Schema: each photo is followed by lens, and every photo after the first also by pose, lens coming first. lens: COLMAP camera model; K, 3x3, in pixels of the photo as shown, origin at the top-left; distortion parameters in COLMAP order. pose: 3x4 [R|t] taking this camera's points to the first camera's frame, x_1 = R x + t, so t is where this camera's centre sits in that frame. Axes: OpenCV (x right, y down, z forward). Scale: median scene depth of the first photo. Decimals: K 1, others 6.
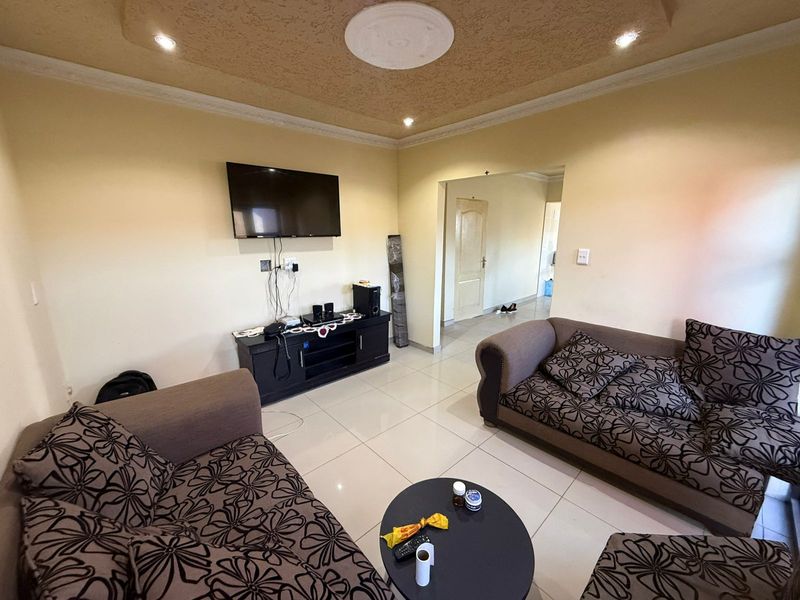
lens RADIAL K [[318.8, 0, 398.6], [0, 318.8, 298.6], [0, 0, 1]] dist [0.004007, 0.000916]
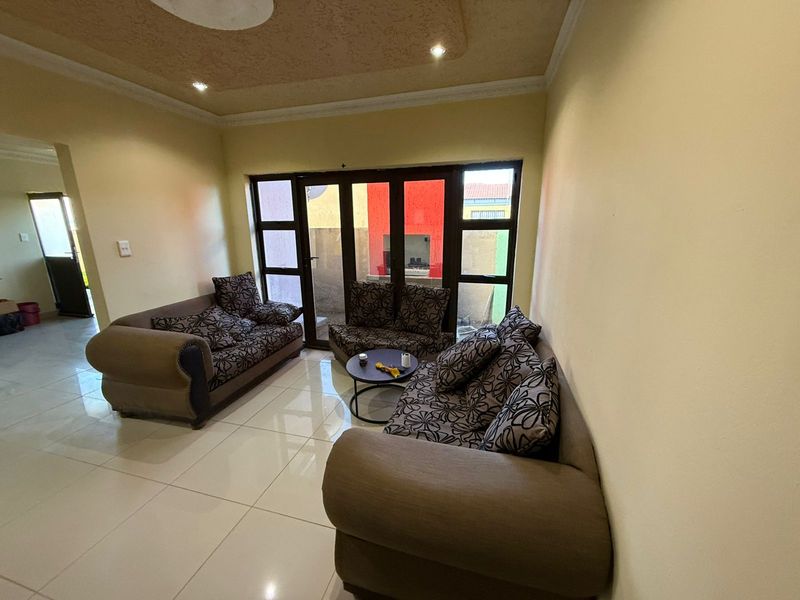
lens RADIAL K [[318.8, 0, 400.2], [0, 318.8, 298.9], [0, 0, 1]] dist [0.004007, 0.000916]
pose [[-0.533300, -0.190627, 0.824168, -0.908260], [0.194128, 0.920698, 0.338569, -0.195294], [-0.823350, 0.340553, -0.454002, 0.998092]]
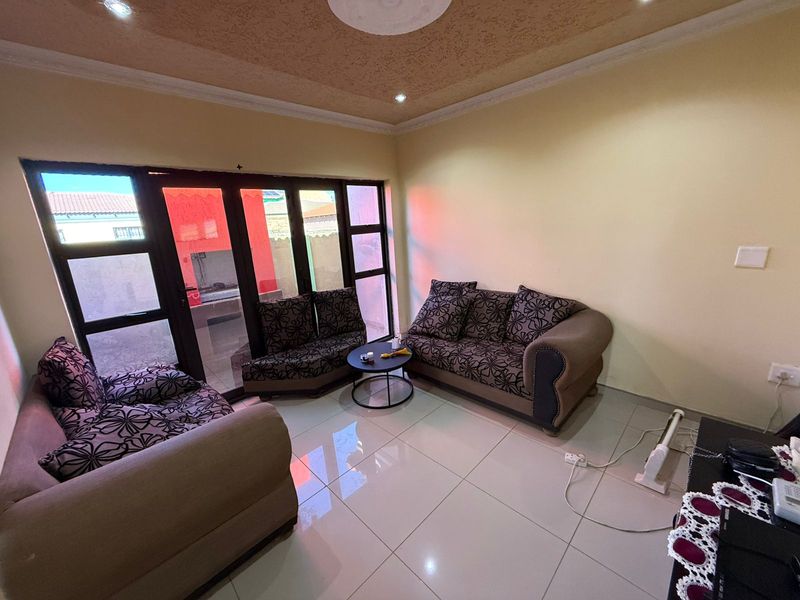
lens RADIAL K [[318.8, 0, 401.3], [0, 318.8, 296.4], [0, 0, 1]] dist [0.004007, 0.000916]
pose [[-0.996704, 0.075490, -0.029692, 0.042994], [0.055394, 0.900782, 0.430725, -0.363442], [0.059262, 0.427661, -0.901995, 1.705782]]
